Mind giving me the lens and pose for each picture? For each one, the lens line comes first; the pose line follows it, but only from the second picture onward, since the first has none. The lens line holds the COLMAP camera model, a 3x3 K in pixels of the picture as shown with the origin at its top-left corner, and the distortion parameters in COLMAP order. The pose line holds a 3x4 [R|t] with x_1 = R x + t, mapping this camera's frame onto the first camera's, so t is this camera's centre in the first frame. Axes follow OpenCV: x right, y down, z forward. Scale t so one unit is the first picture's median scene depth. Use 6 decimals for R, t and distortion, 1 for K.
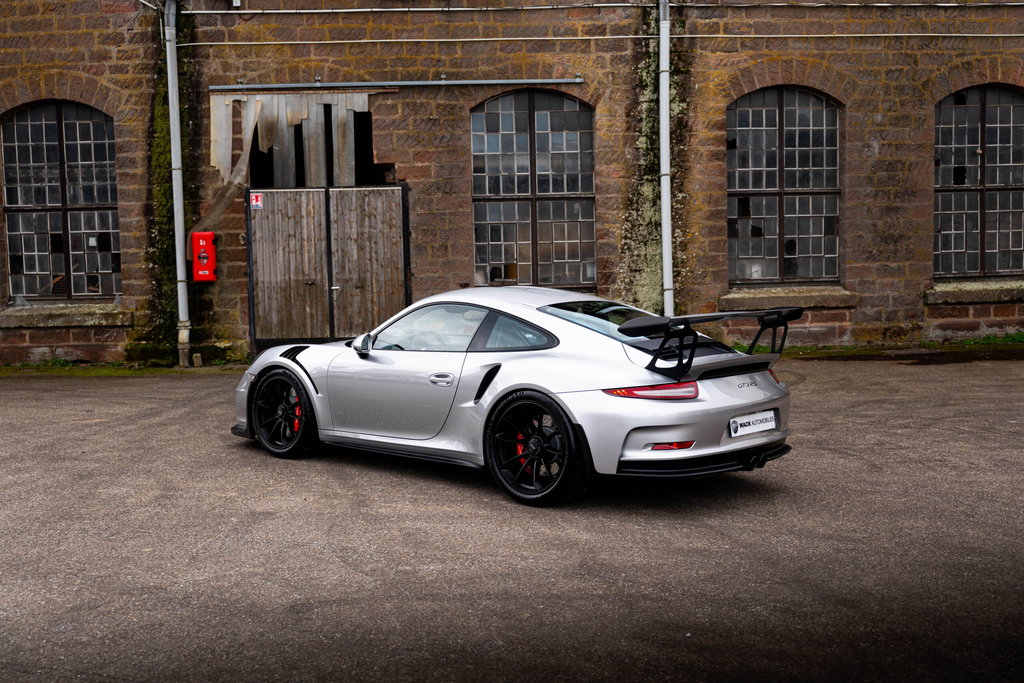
lens RADIAL K [[1191.9, 0, 505.5], [0, 1191.9, 343.8], [0, 0, 1]] dist [0.007343, 0.000000]
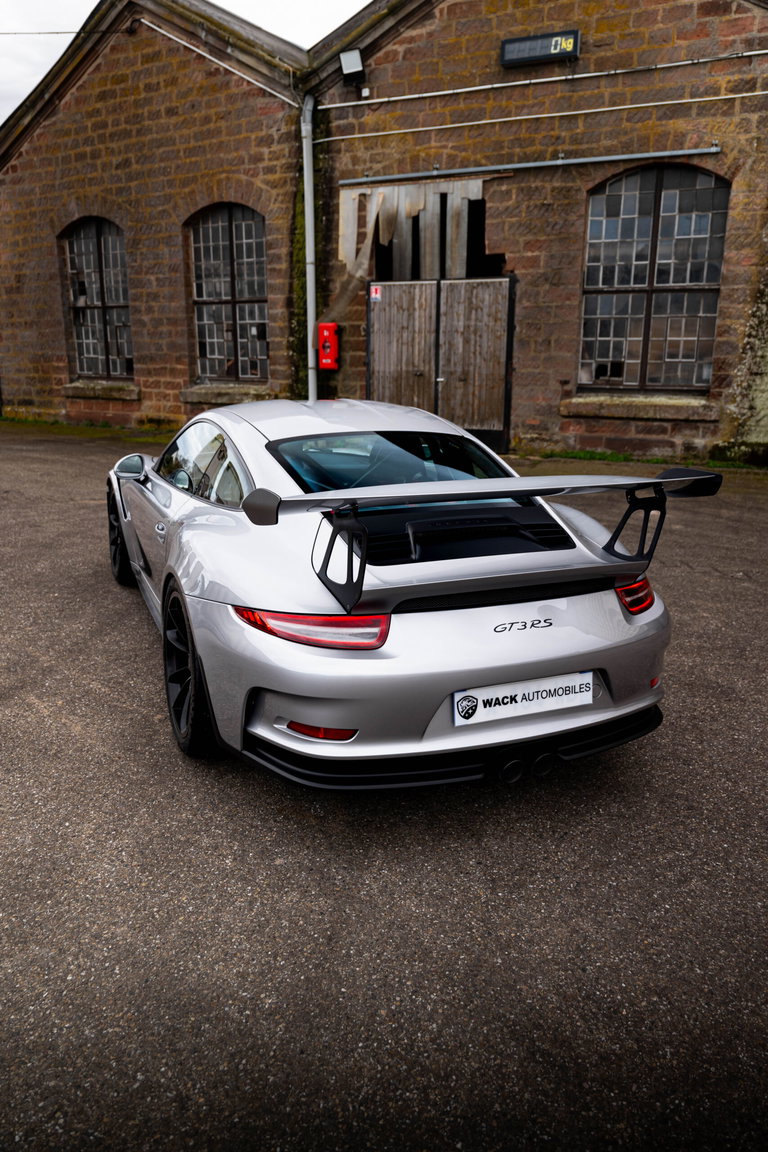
lens RADIAL K [[832.1, 0, 364.3], [0, 832.1, 576.4], [0, 0, 1]] dist [-0.006852, -0.011333]
pose [[0.894792, 0.140481, -0.423808, 0.133174], [-0.054657, 0.976537, 0.208298, -0.026885], [0.443126, -0.163219, 0.881476, 0.296664]]
